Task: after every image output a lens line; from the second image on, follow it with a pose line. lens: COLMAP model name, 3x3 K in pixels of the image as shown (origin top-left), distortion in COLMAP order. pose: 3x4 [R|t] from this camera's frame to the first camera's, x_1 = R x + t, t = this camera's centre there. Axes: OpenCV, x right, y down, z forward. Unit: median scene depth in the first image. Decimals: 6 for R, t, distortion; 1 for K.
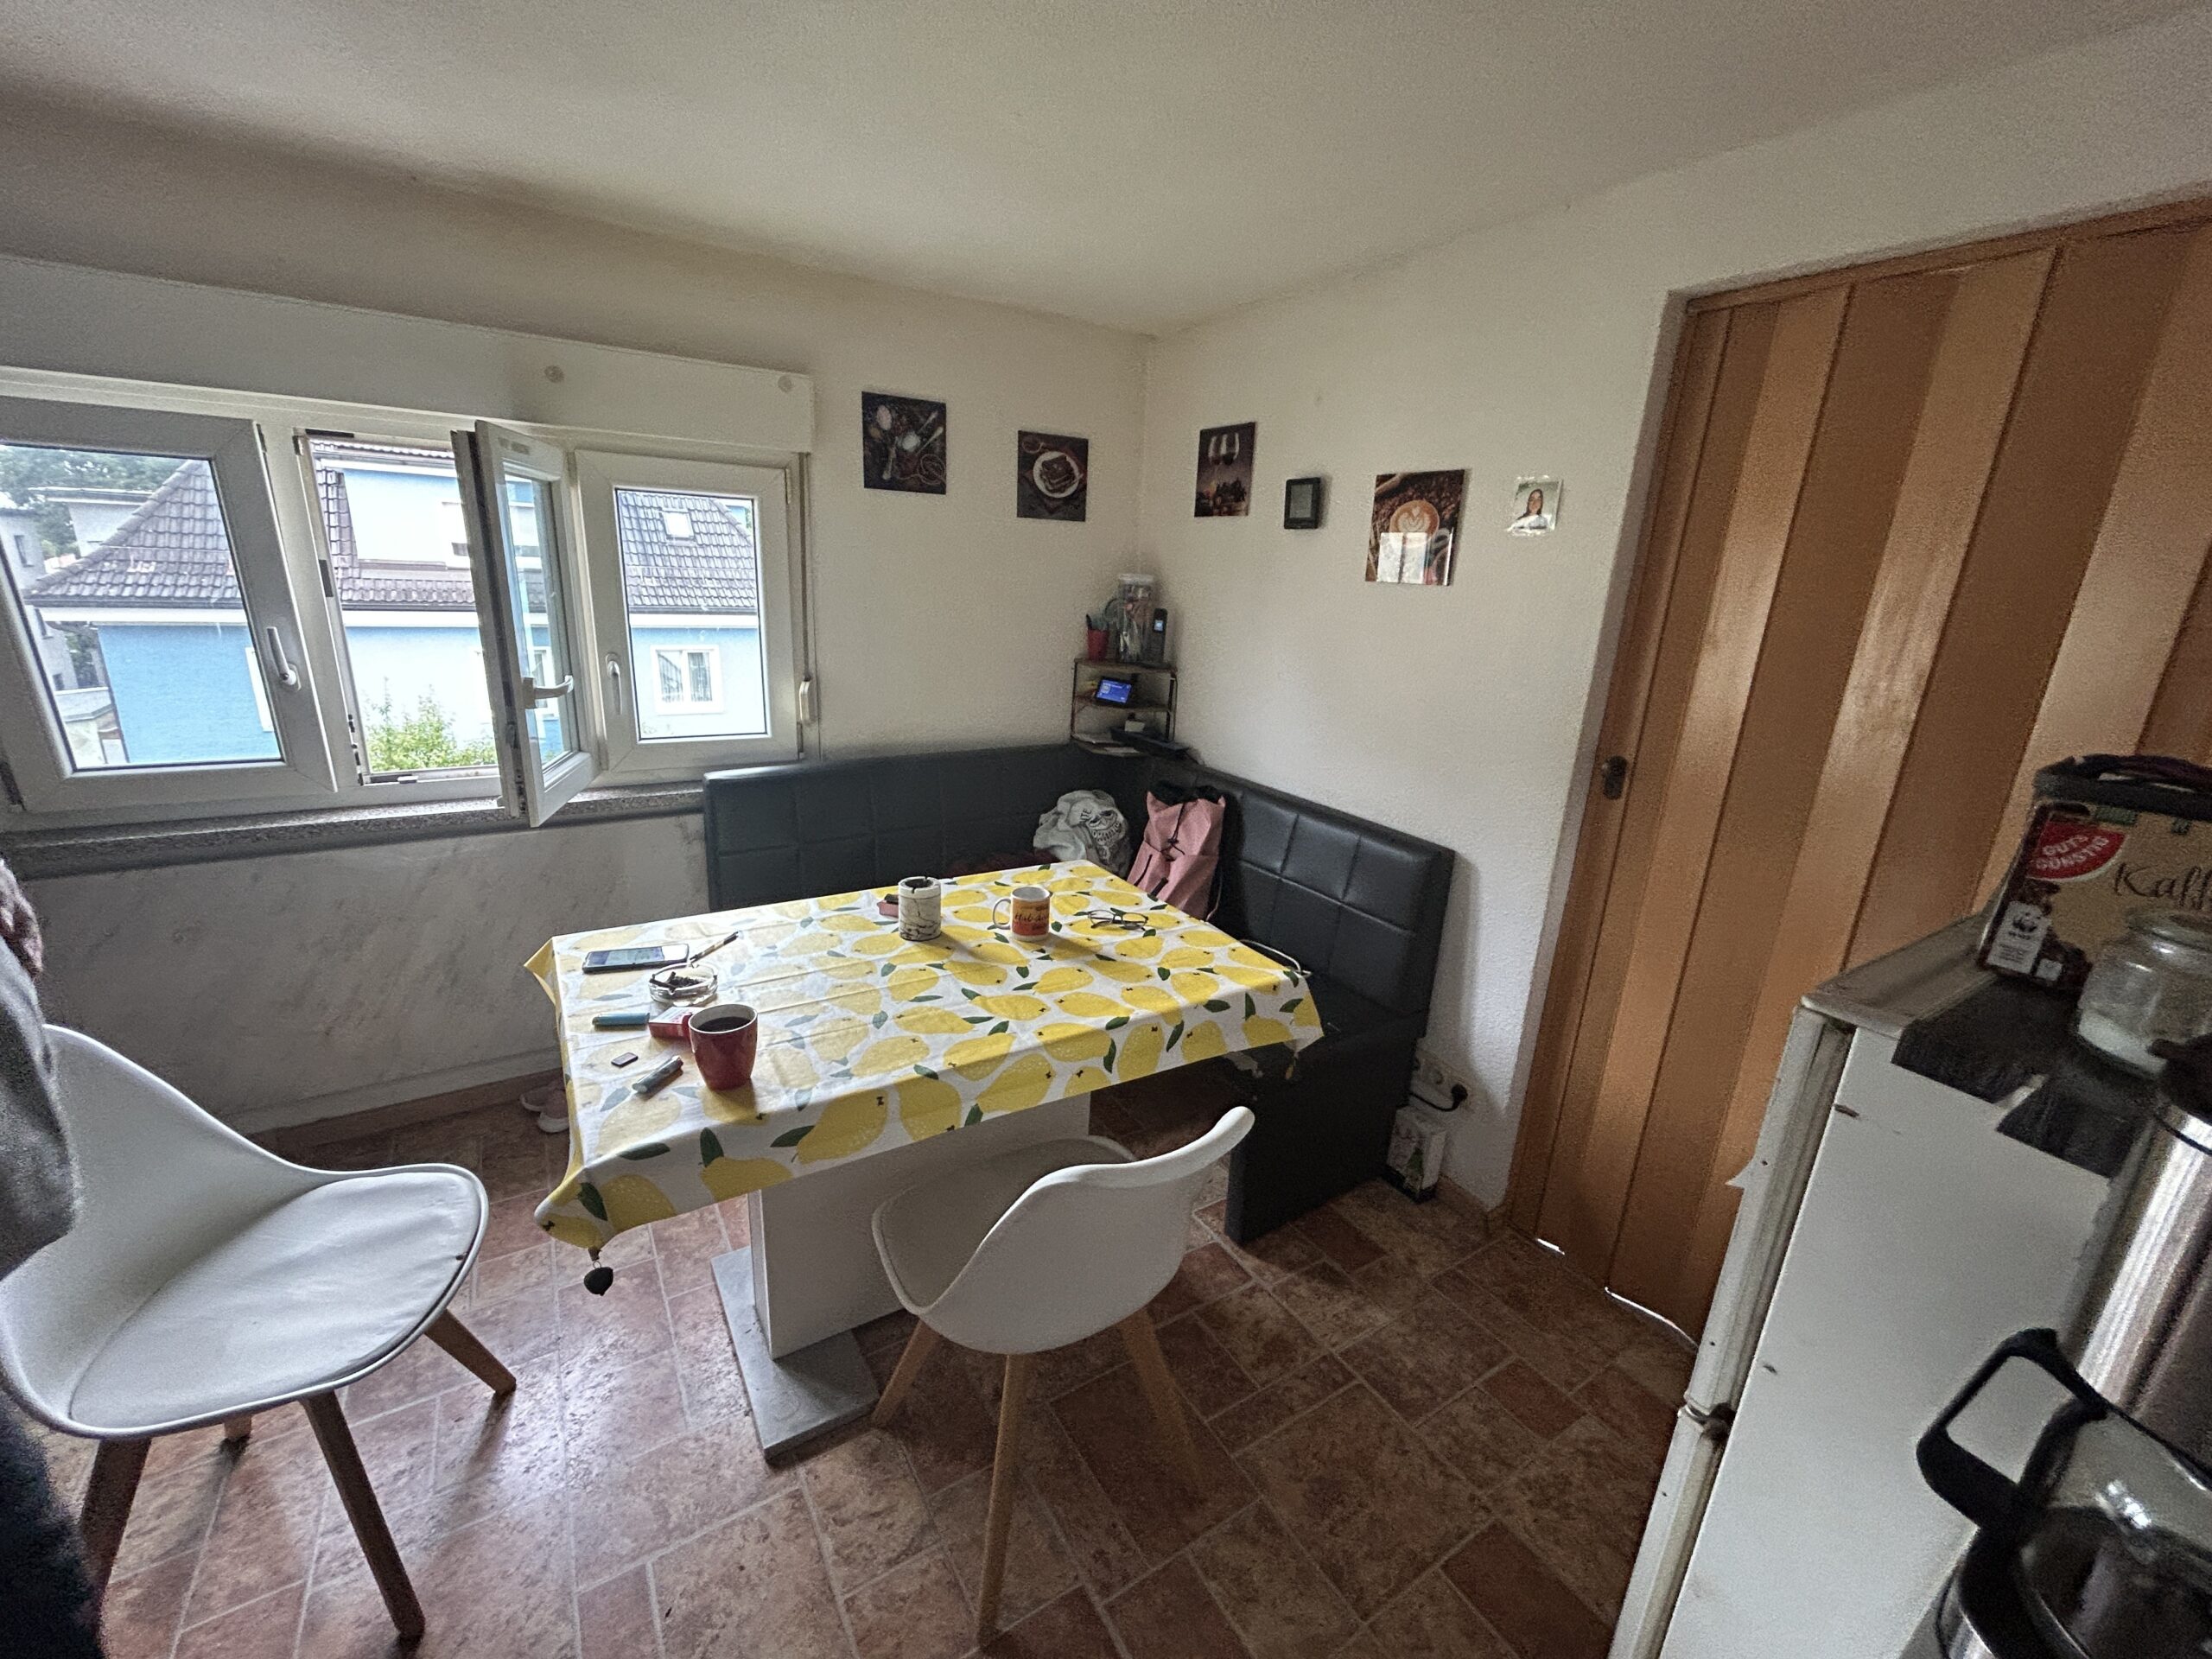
lens RADIAL K [[895.0, 0, 1103.3], [0, 895.0, 826.3], [0, 0, 1]] dist [-0.004559, -0.000285]
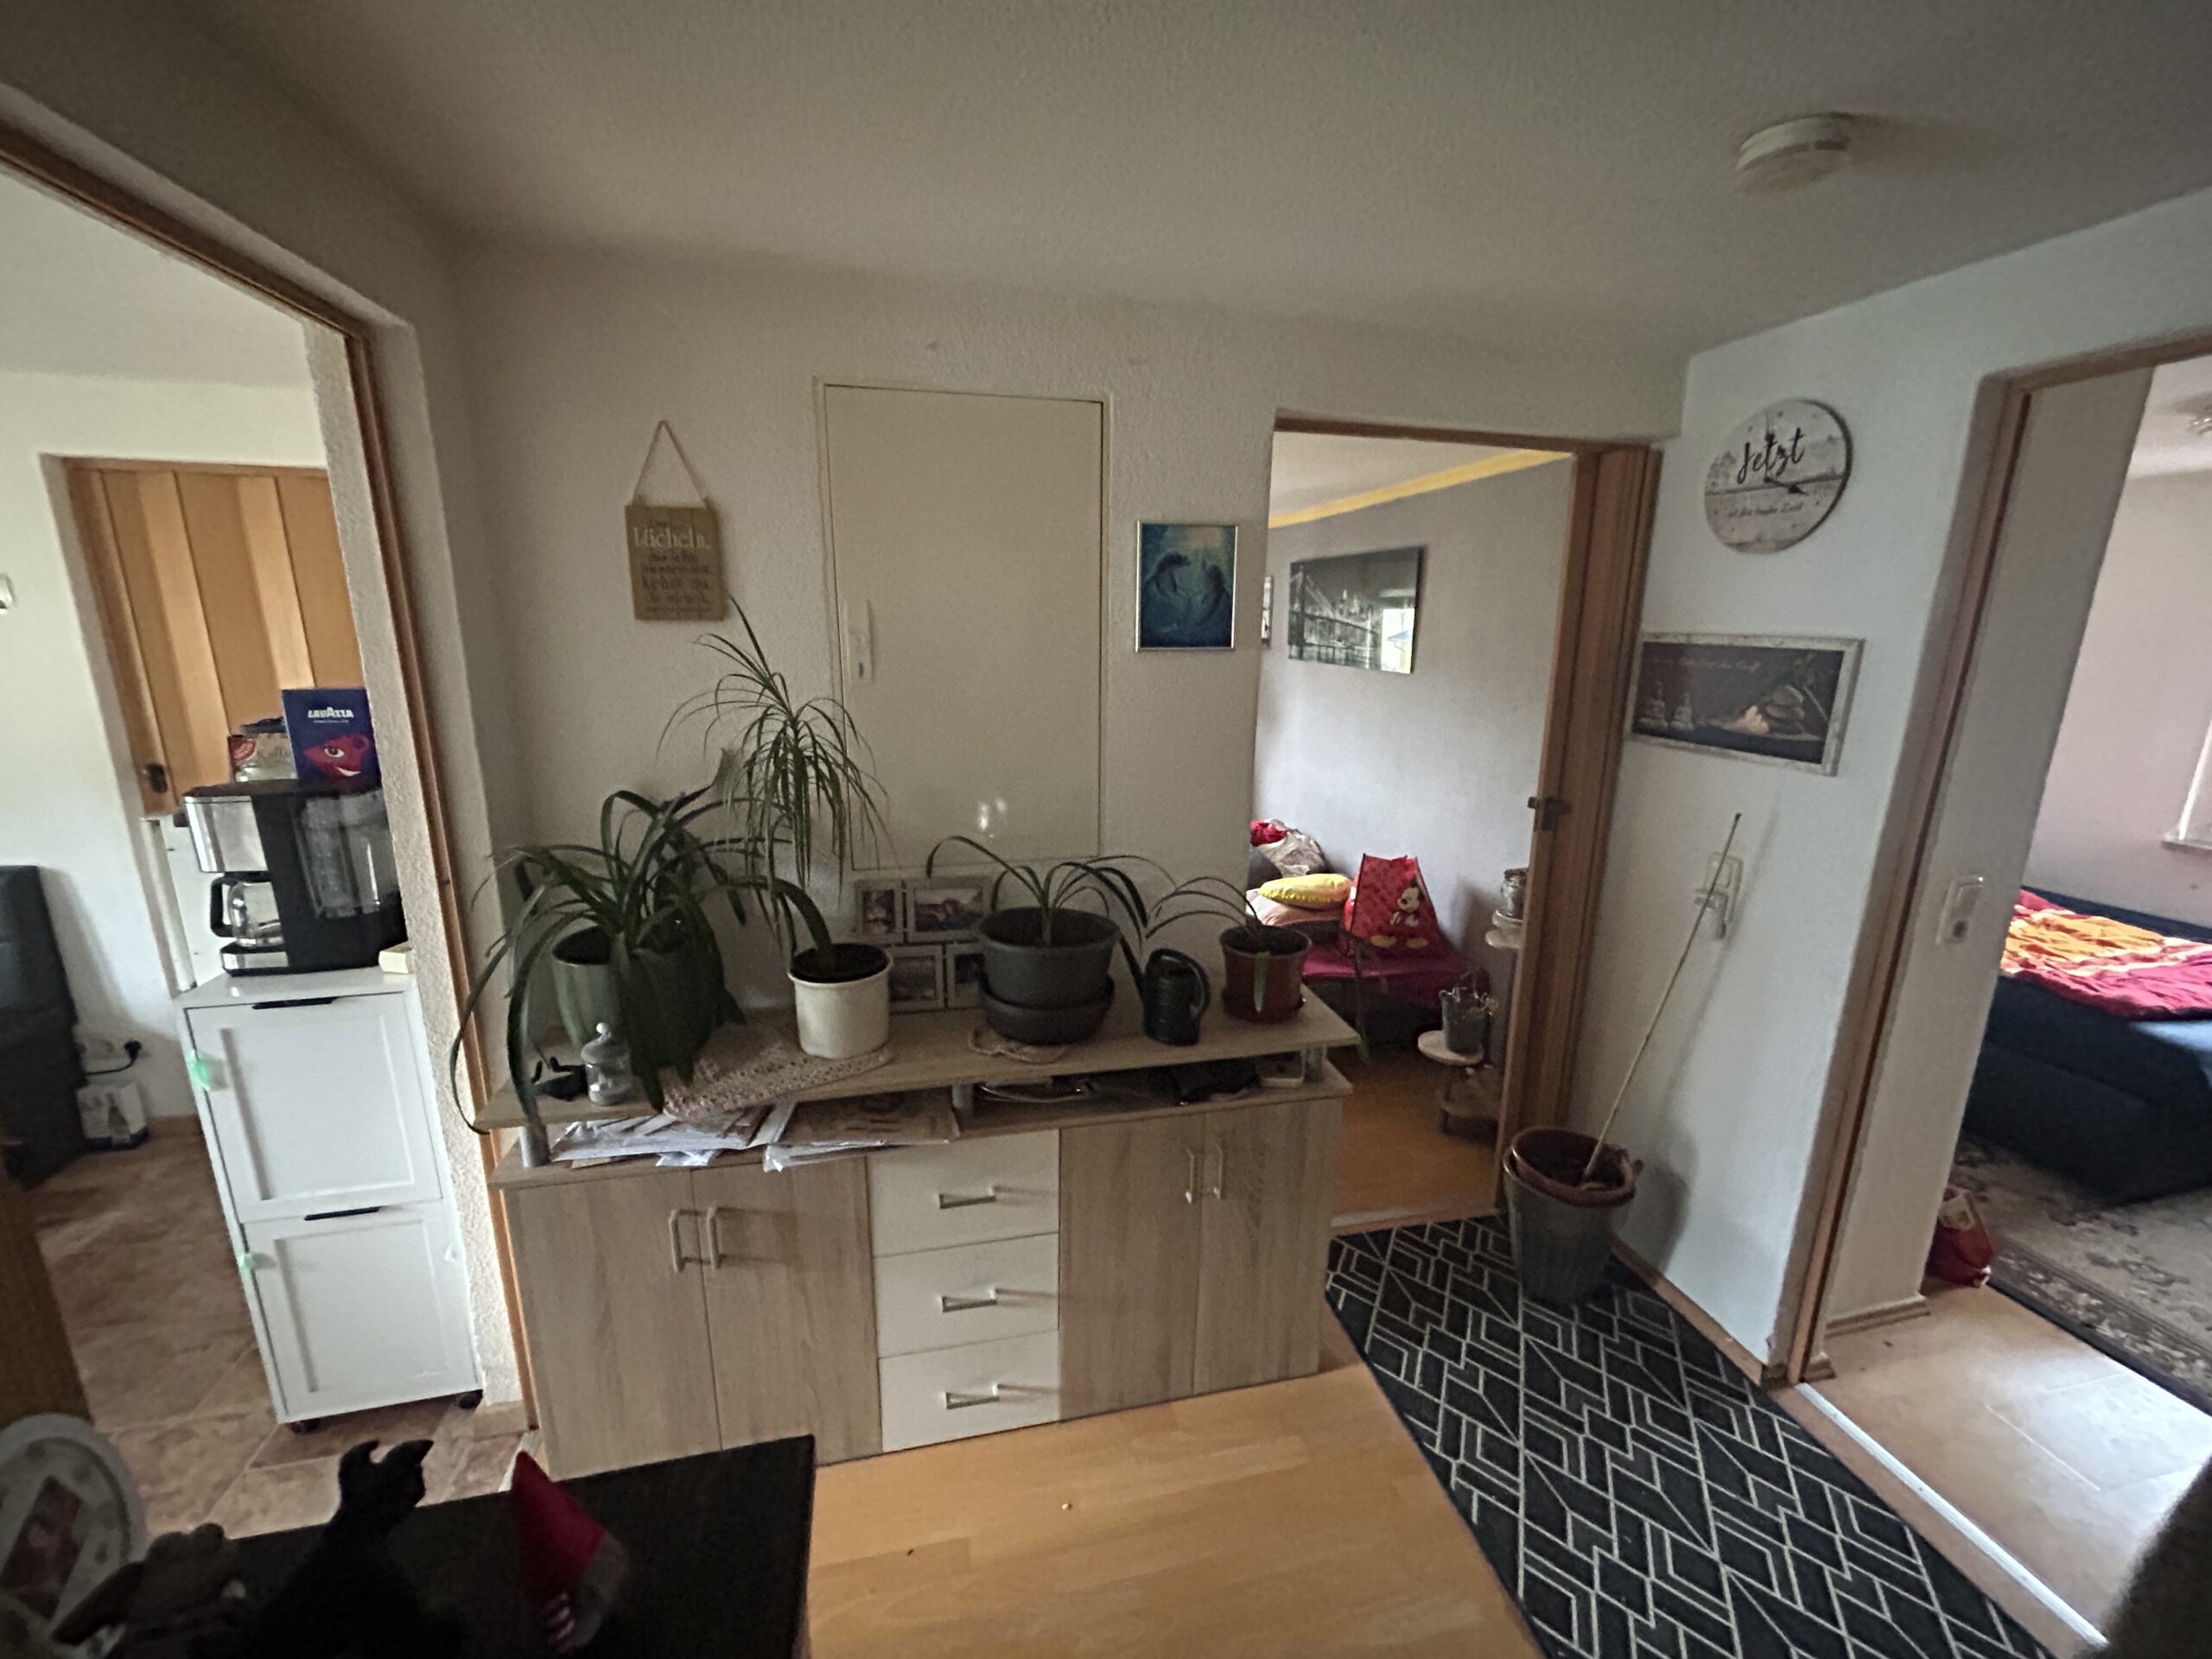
lens RADIAL K [[895.0, 0, 1105.5], [0, 895.0, 826.5], [0, 0, 1]] dist [-0.004559, -0.000285]
pose [[0.329082, -0.256663, 0.908751, -0.212787], [0.263759, 0.949034, 0.172526, 0.150723], [-0.906717, 0.182916, 0.380007, -0.786228]]
